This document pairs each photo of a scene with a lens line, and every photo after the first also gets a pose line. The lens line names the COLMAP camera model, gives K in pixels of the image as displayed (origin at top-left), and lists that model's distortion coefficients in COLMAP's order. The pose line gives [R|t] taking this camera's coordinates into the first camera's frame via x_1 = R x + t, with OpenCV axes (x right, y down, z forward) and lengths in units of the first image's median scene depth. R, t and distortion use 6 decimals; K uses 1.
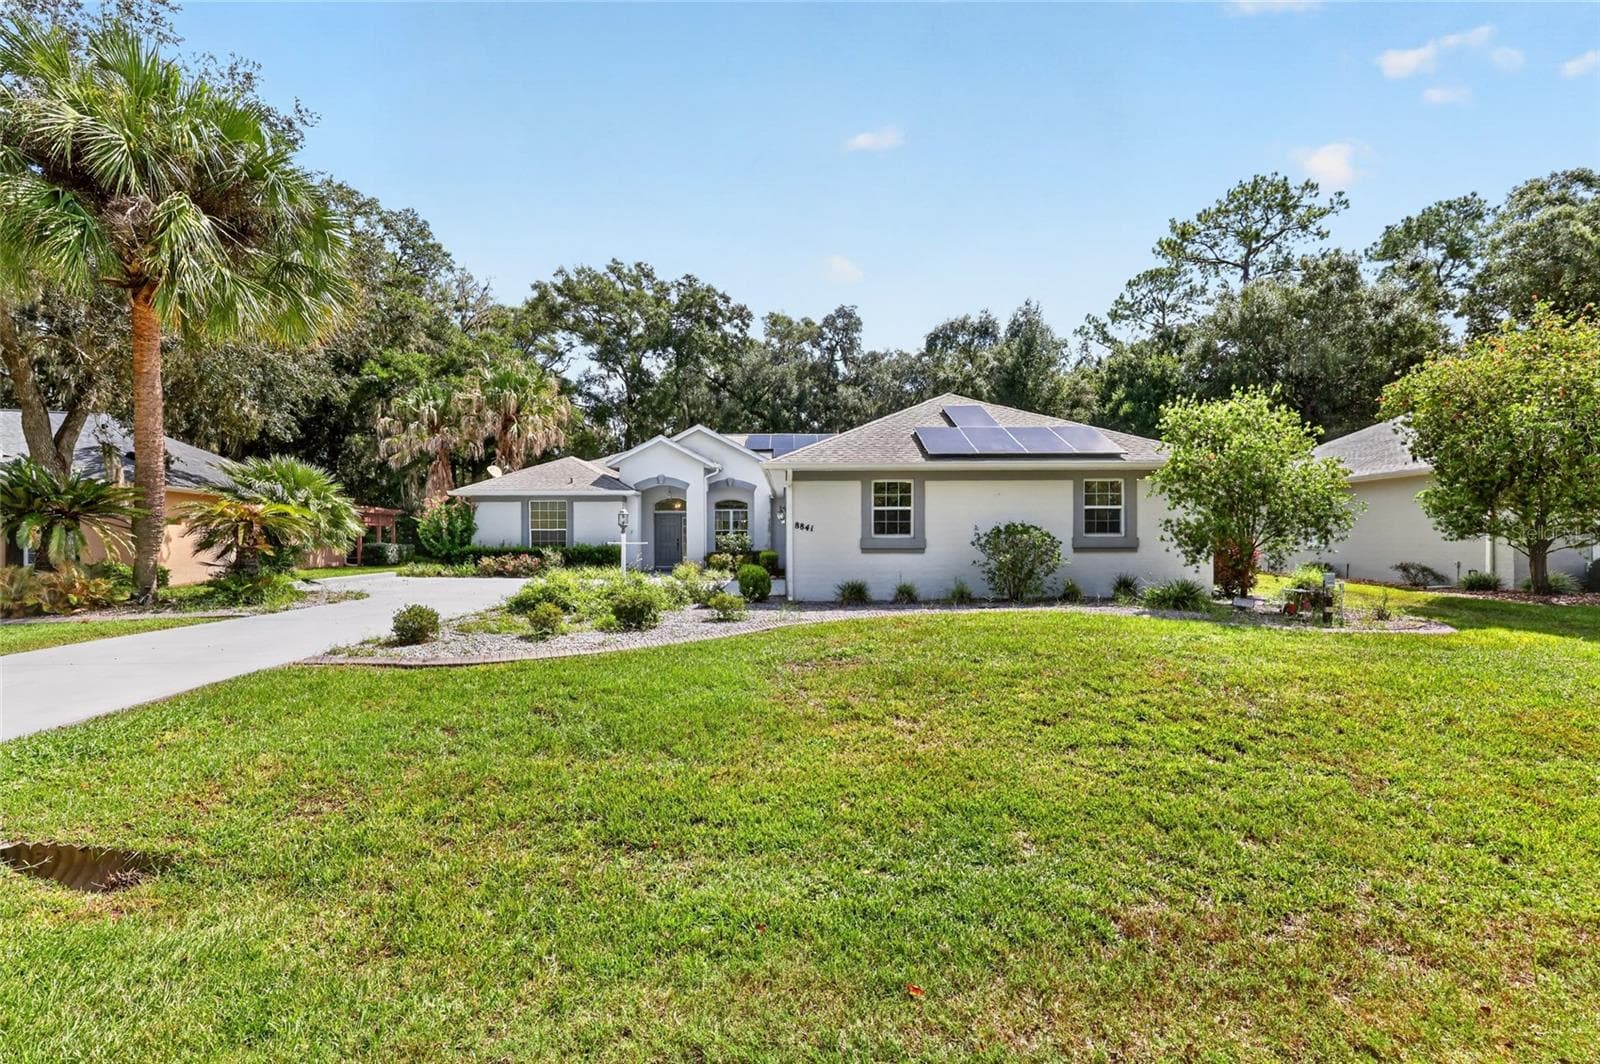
lens RADIAL K [[651.2, 0, 793.1], [0, 651.2, 537.1], [0, 0, 1]] dist [-0.001036, 0.000724]
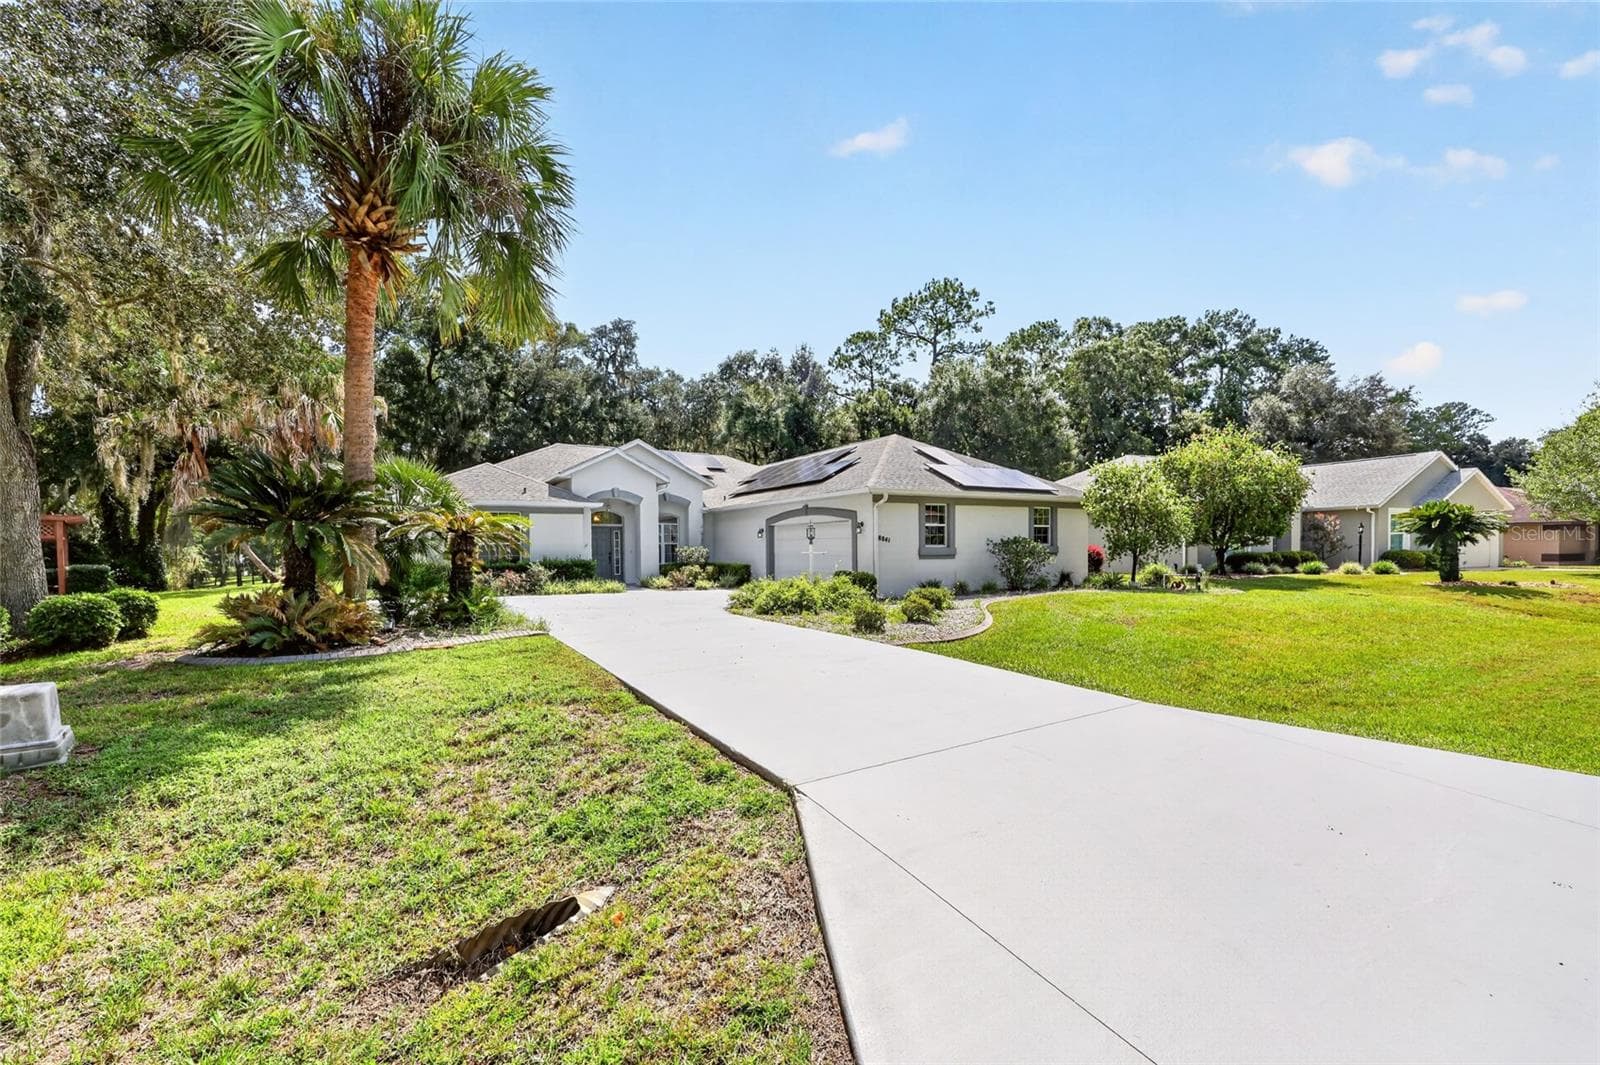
lens RADIAL K [[651.2, 0, 791.1], [0, 651.2, 564.6], [0, 0, 1]] dist [-0.001036, 0.000724]
pose [[0.860279, -0.019428, 0.509453, -0.289723], [0.009340, 0.999707, 0.022352, 0.001384], [-0.509737, -0.014471, 0.860208, 0.002814]]
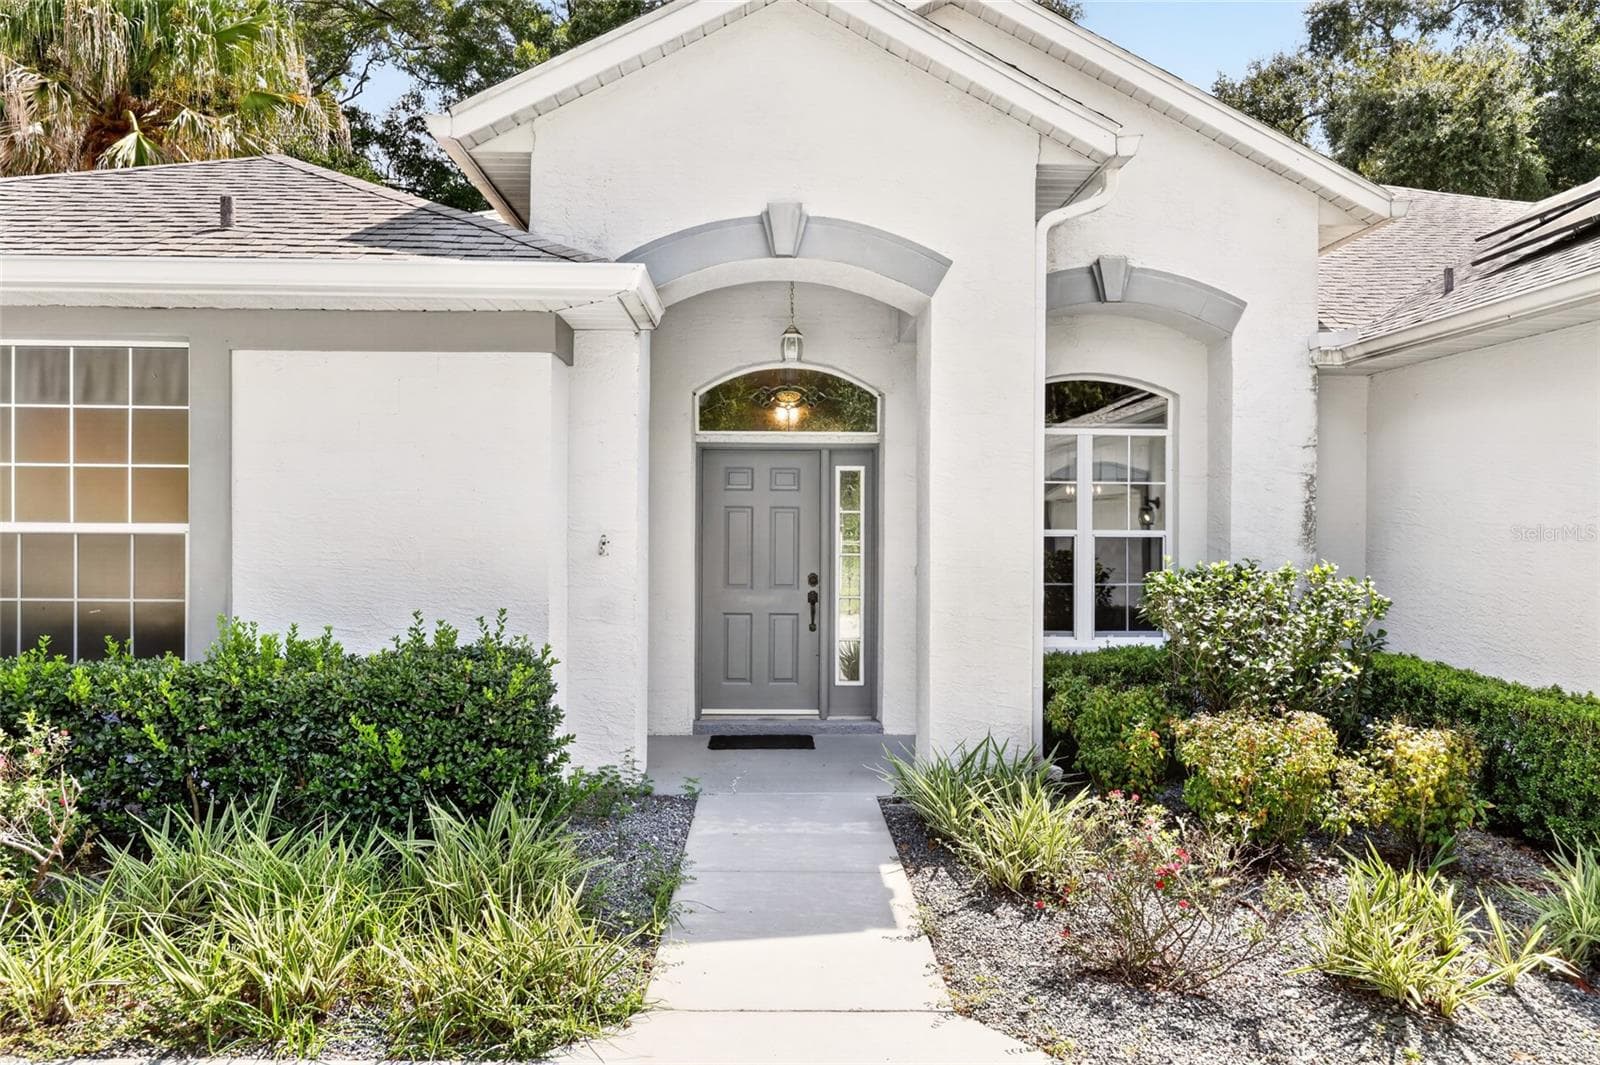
lens RADIAL K [[1061.0, 0, 811.5], [0, 1061.0, 525.9], [0, 0, 1]] dist [0.007476, -0.000611]
pose [[0.999350, 0.009762, 0.034713, -0.123107], [-0.010029, 0.999921, 0.007522, -0.008925], [-0.034637, -0.007866, 0.999369, 0.437690]]
